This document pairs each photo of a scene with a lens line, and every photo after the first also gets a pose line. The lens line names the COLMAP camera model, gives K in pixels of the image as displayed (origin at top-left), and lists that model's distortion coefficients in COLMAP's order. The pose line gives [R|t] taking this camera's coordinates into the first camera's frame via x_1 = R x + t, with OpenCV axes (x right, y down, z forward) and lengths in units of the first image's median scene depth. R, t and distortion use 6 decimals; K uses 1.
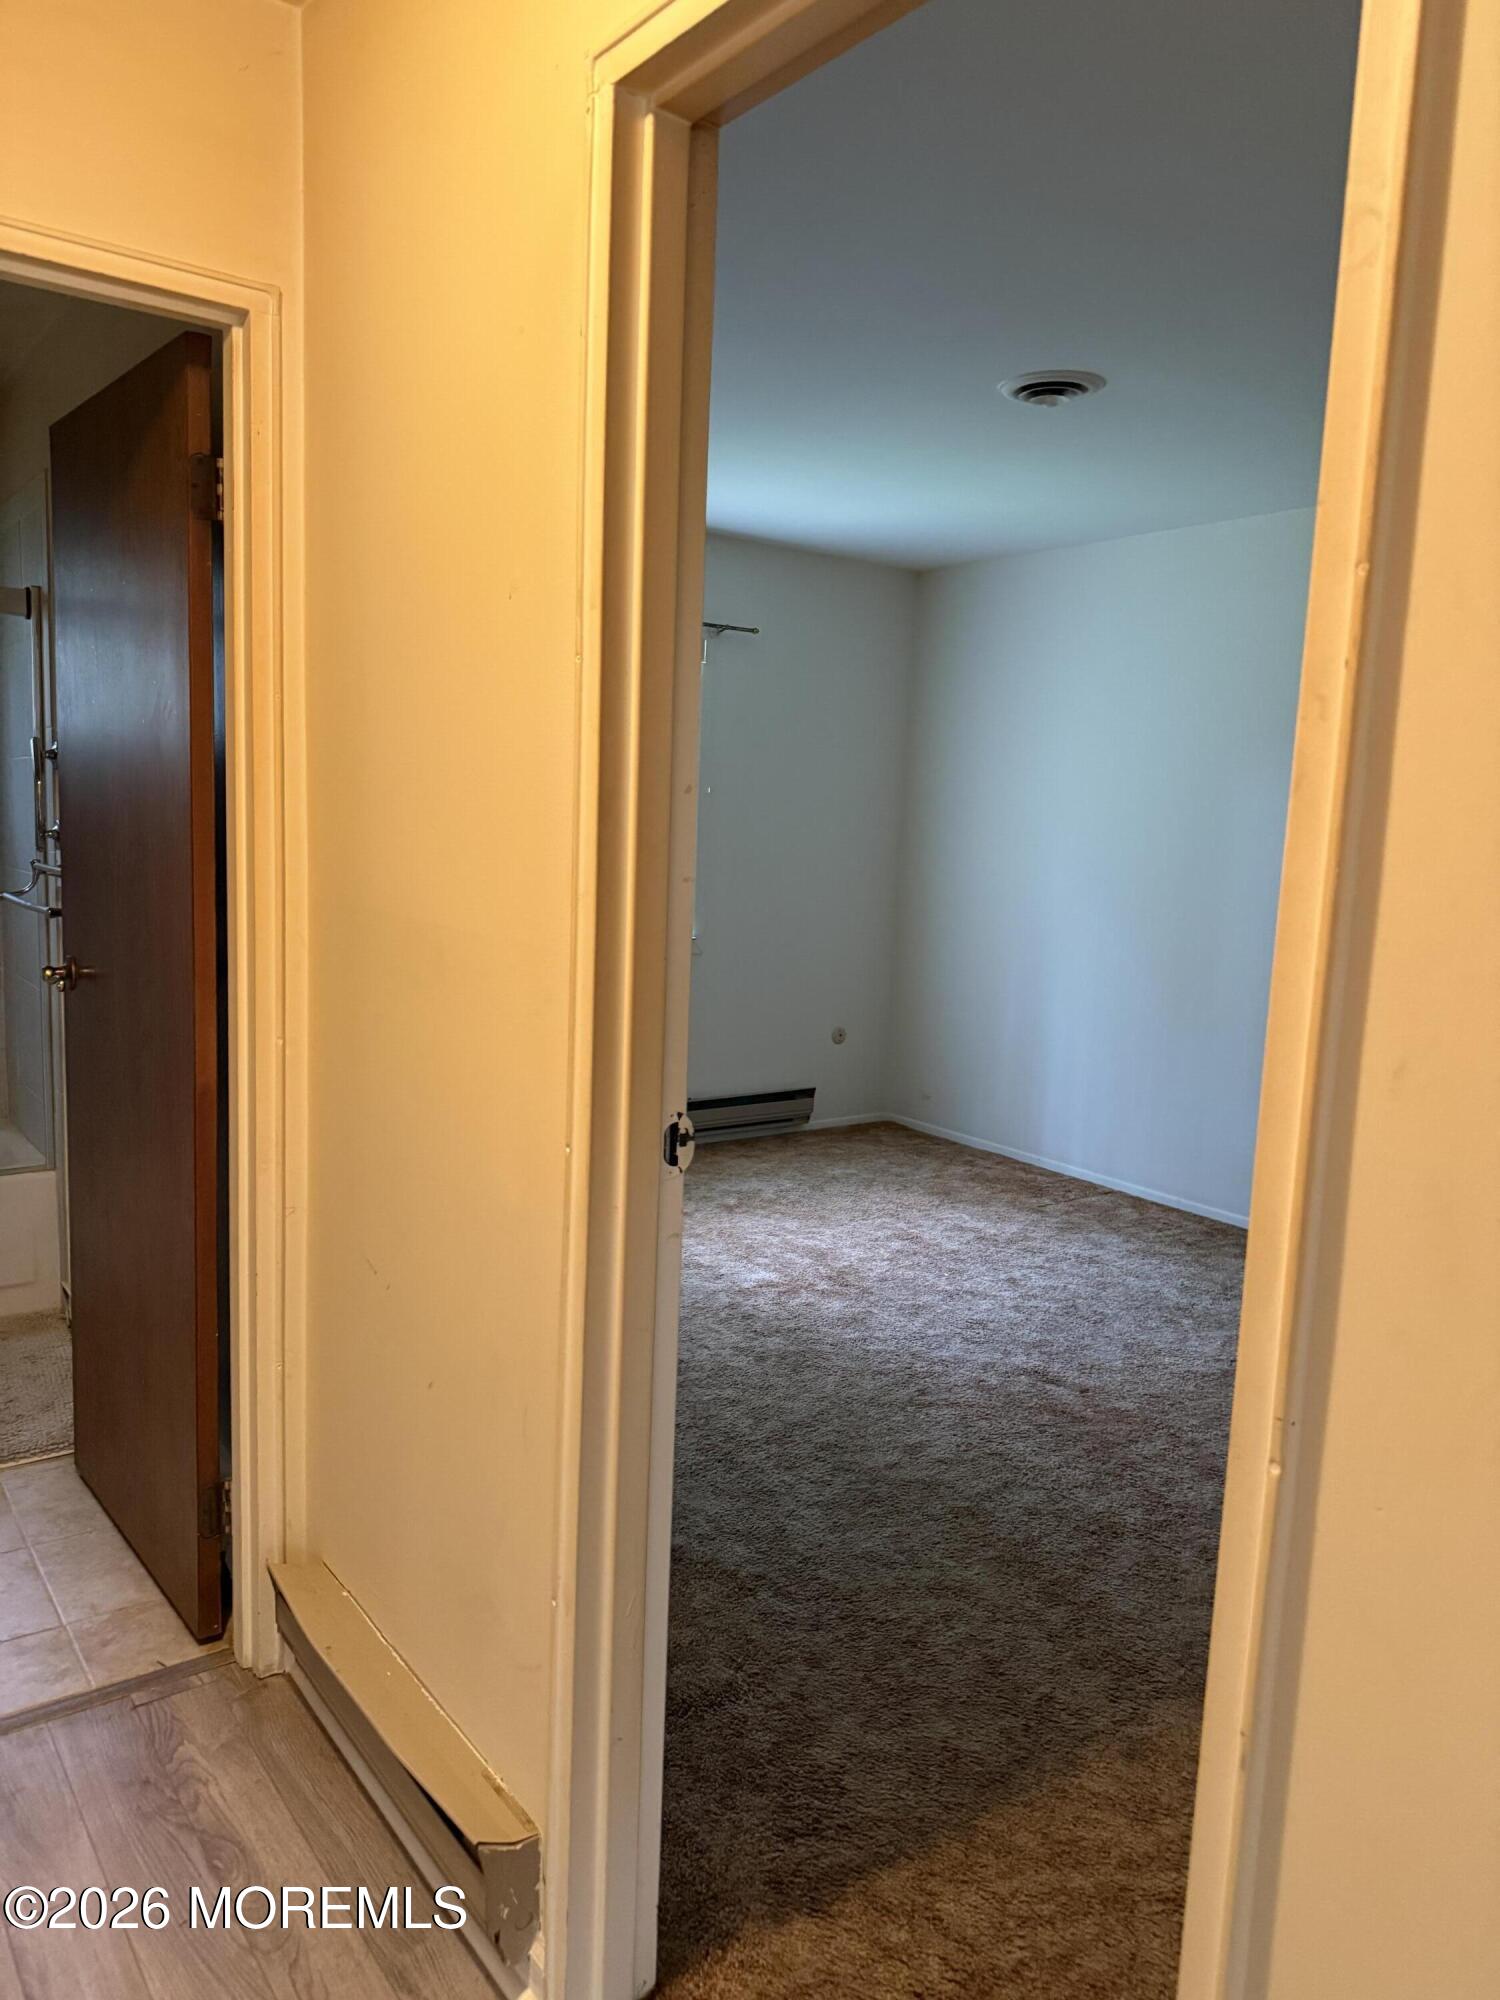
lens RADIAL K [[1402.0, 0, 750.0], [0, 1402.0, 1000.0], [0, 0, 1]] dist [0.089092, -0.104665]
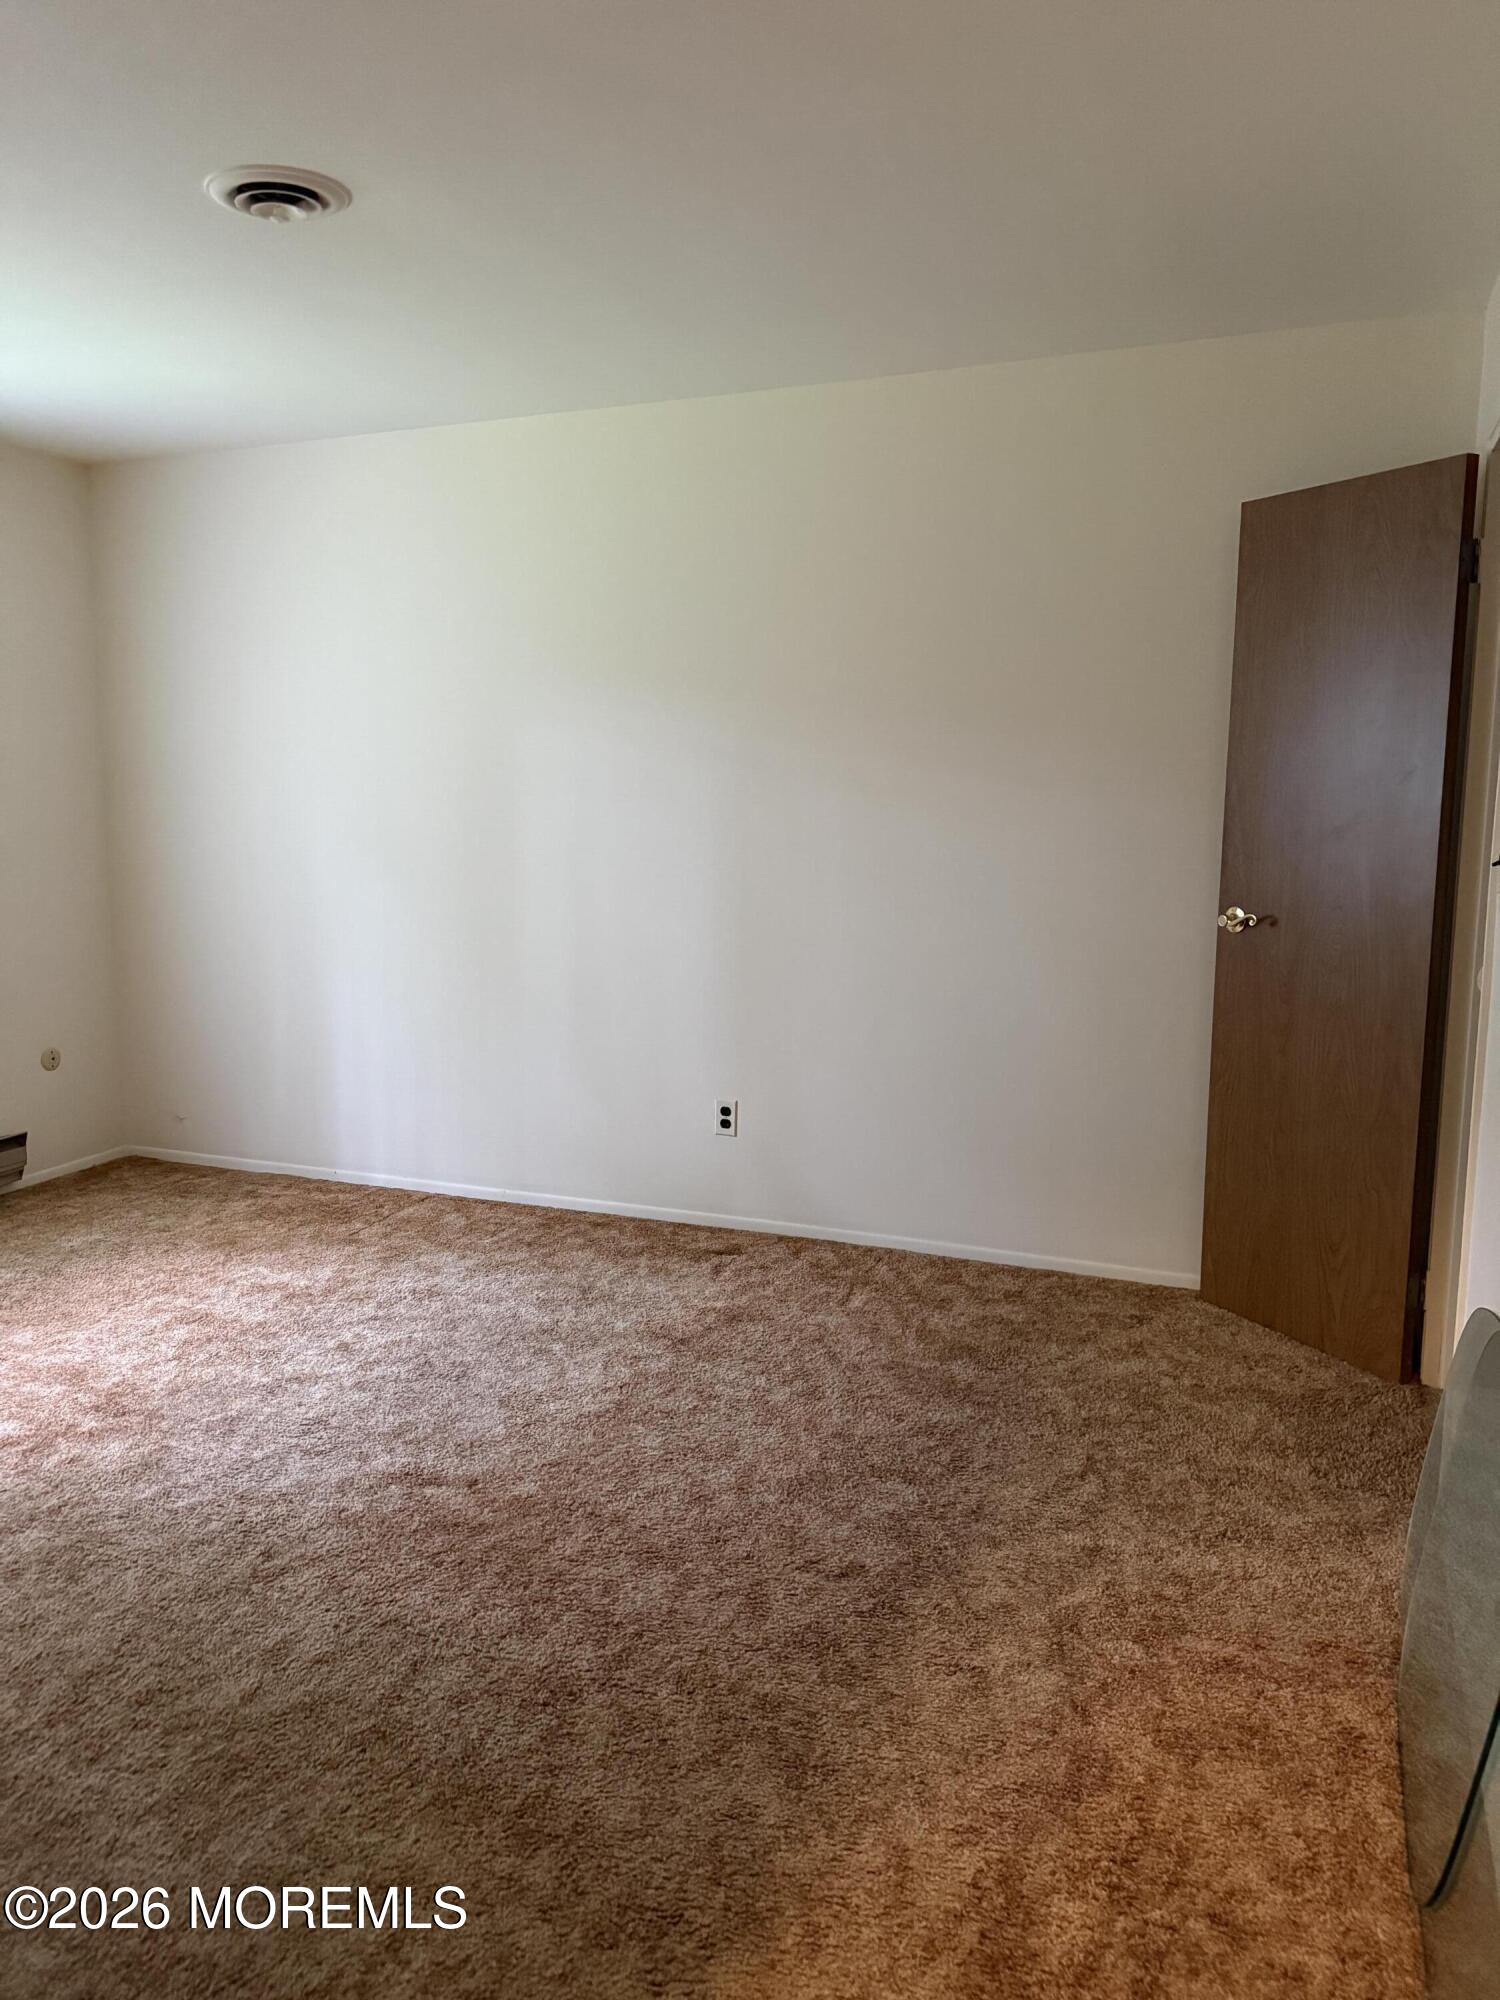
lens RADIAL K [[1434.5, 0, 746.0], [0, 1434.5, 956.6], [0, 0, 1]] dist [-0.003690, 0.002436]
pose [[0.852322, -0.117745, 0.509592, -0.007553], [0.112301, 0.992805, 0.041564, -0.028780], [-0.510819, 0.021802, 0.859412, 0.184553]]
